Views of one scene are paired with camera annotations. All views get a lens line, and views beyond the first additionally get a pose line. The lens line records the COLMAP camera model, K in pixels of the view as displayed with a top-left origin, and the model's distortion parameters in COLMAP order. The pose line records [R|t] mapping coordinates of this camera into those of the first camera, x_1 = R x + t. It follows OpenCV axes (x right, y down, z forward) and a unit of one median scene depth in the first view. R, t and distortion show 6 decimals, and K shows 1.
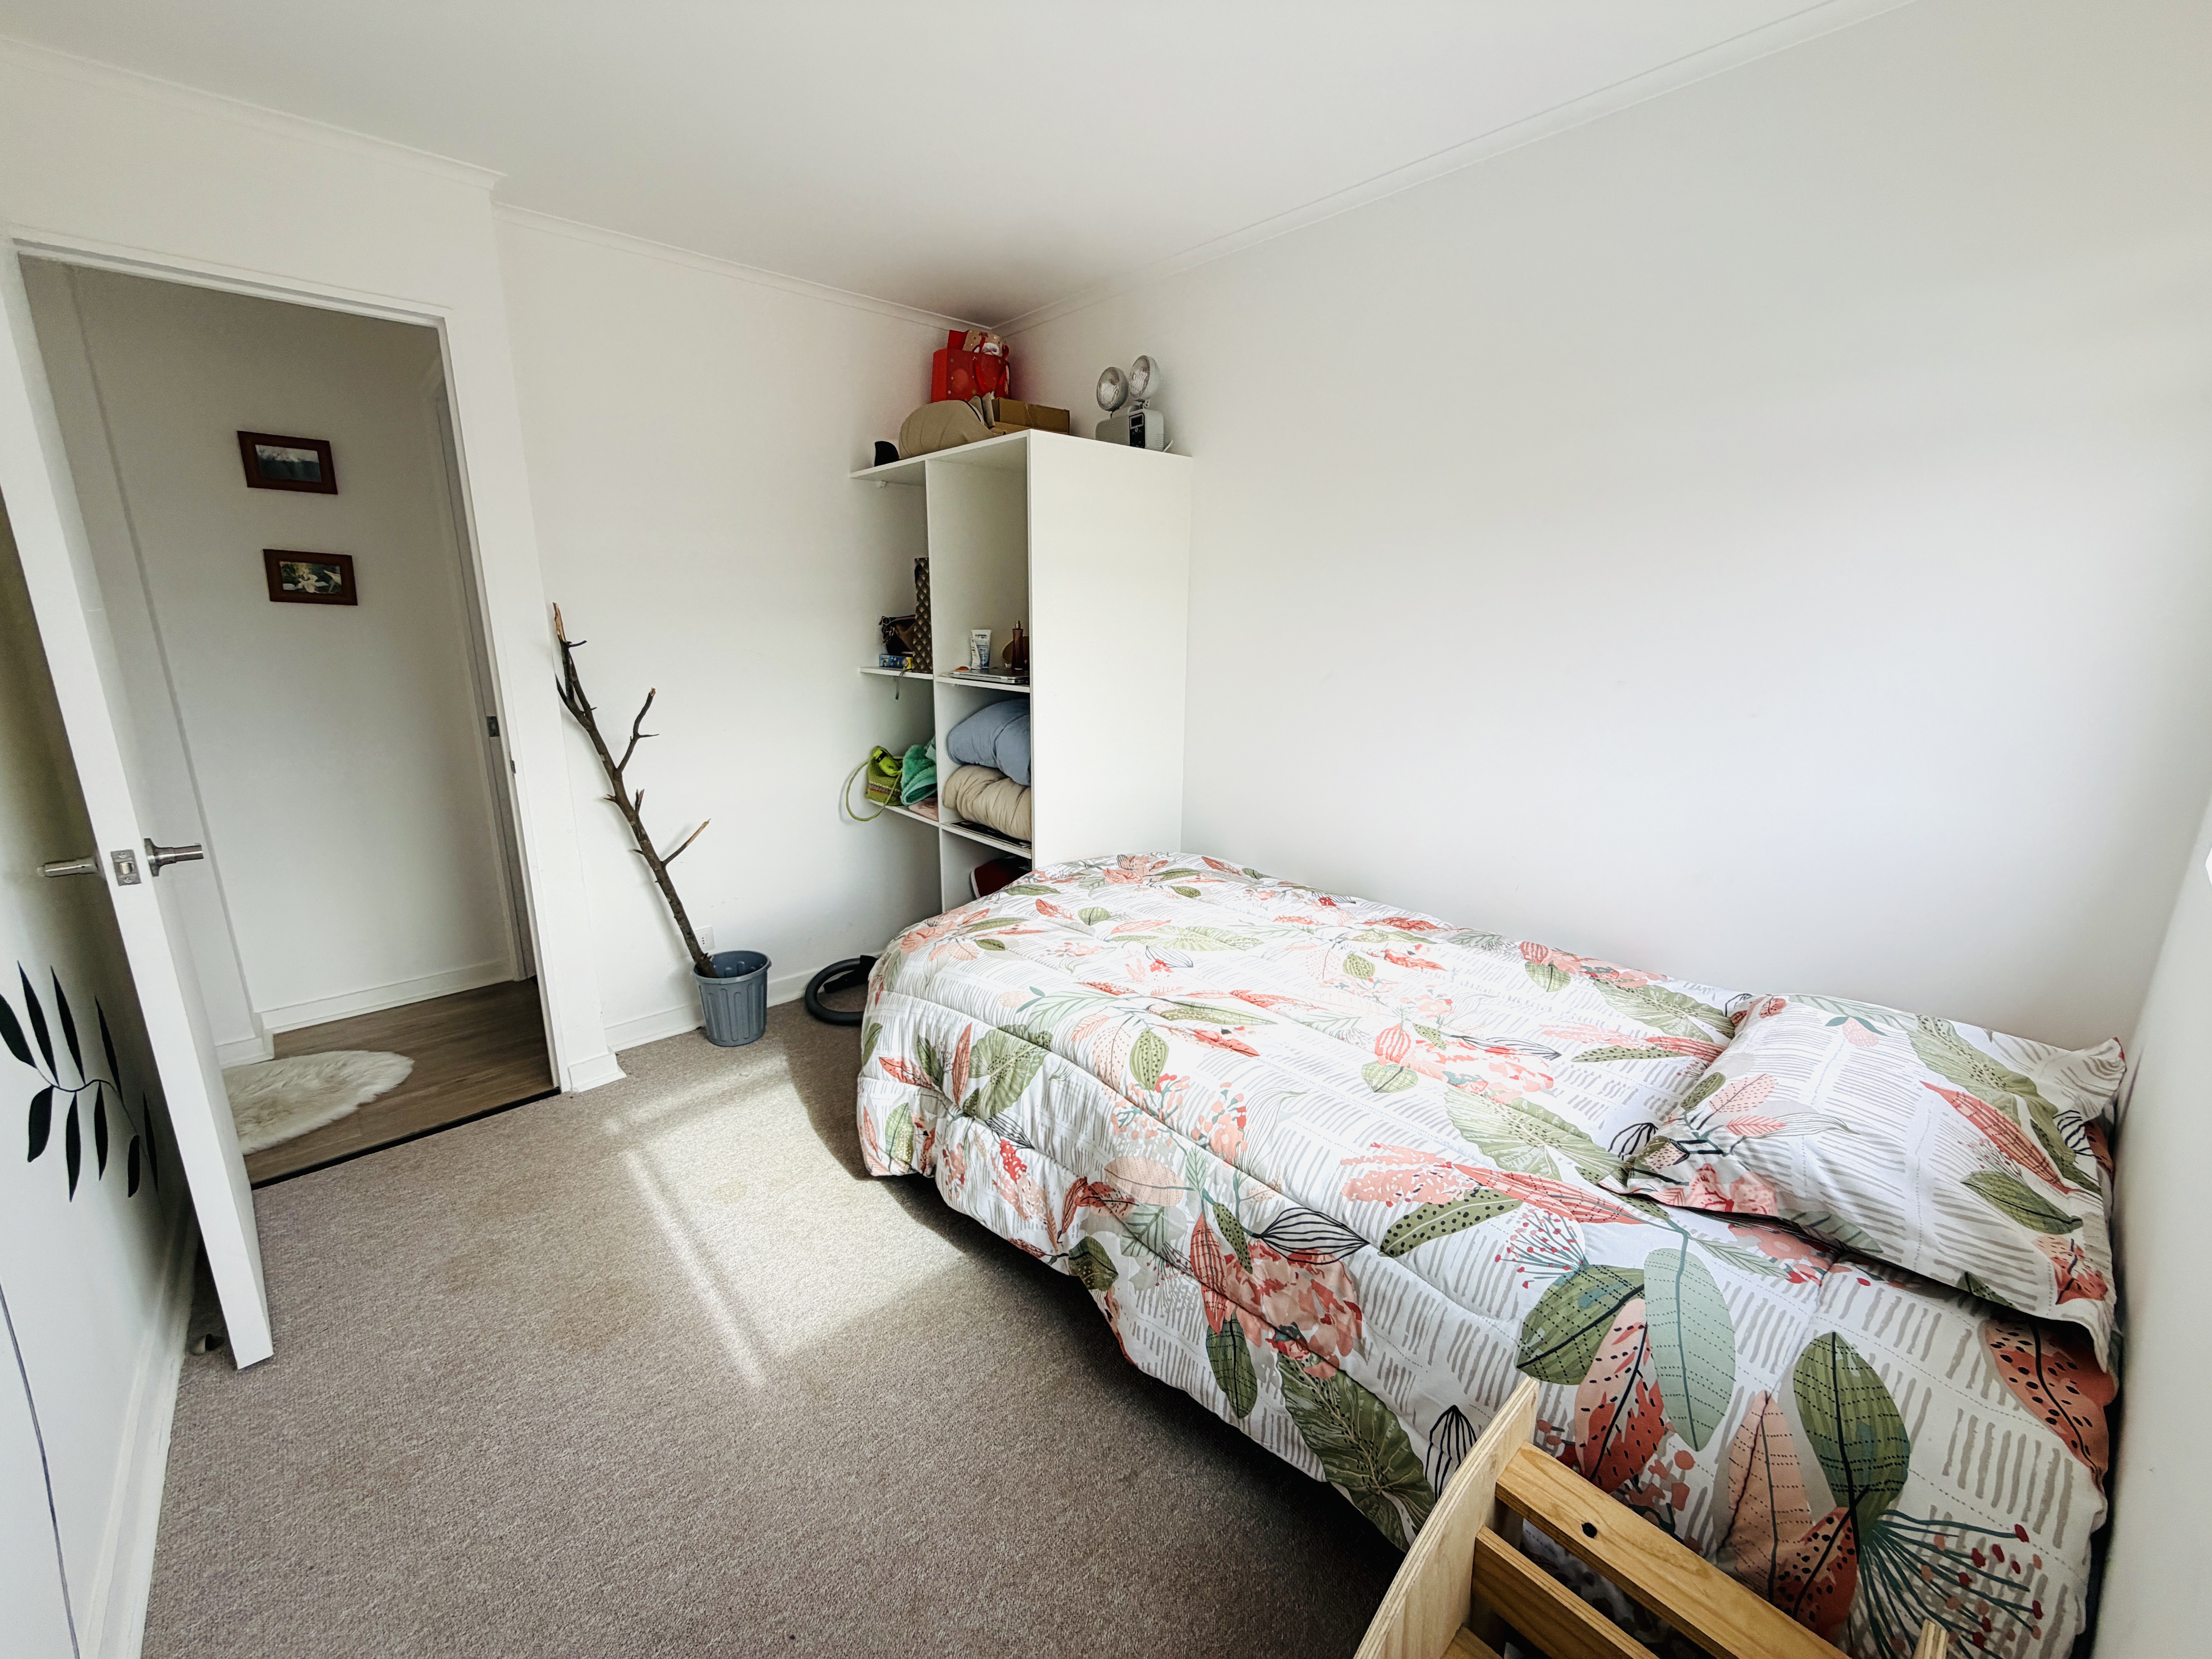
lens RADIAL K [[879.9, 0, 1102.8], [0, 879.9, 831.9], [0, 0, 1]] dist [-0.001032, -0.000343]
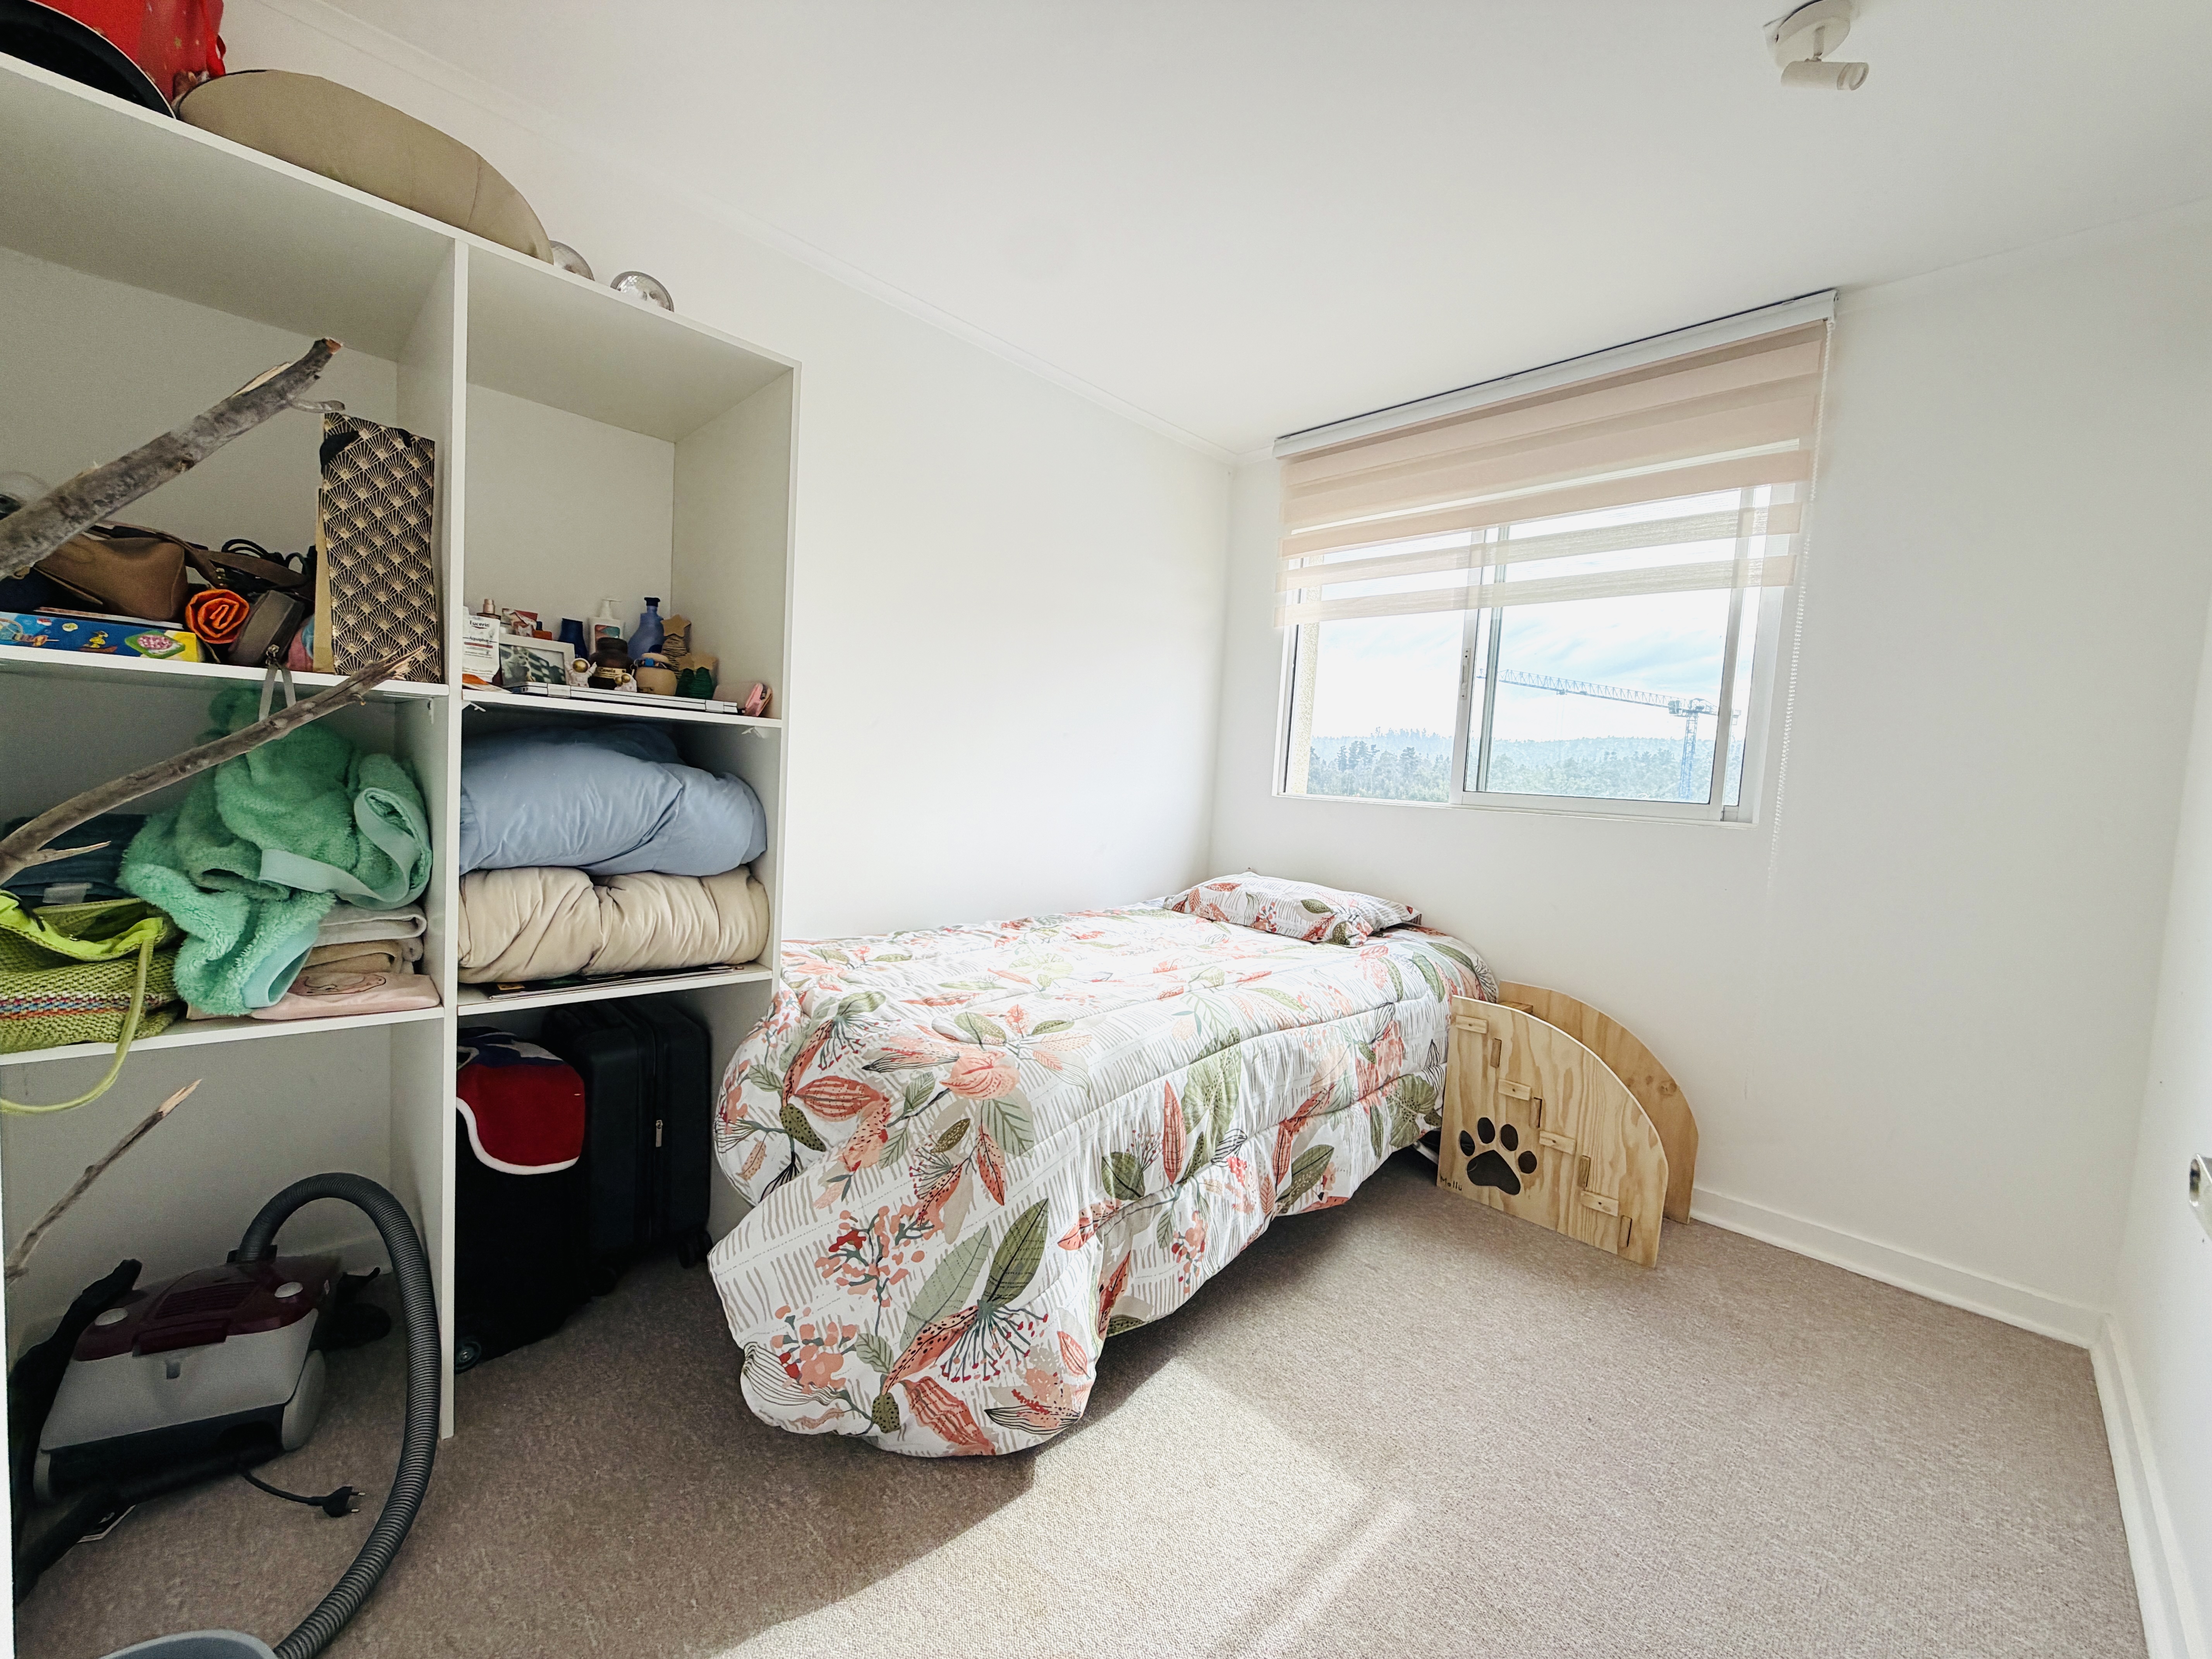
lens RADIAL K [[879.9, 0, 1102.8], [0, 879.9, 831.9], [0, 0, 1]] dist [-0.001032, -0.000343]
pose [[-0.045795, -0.068501, 0.996599, -0.999310], [0.181750, 0.980424, 0.075741, -0.110979], [-0.982278, 0.184600, -0.032448, 1.014510]]
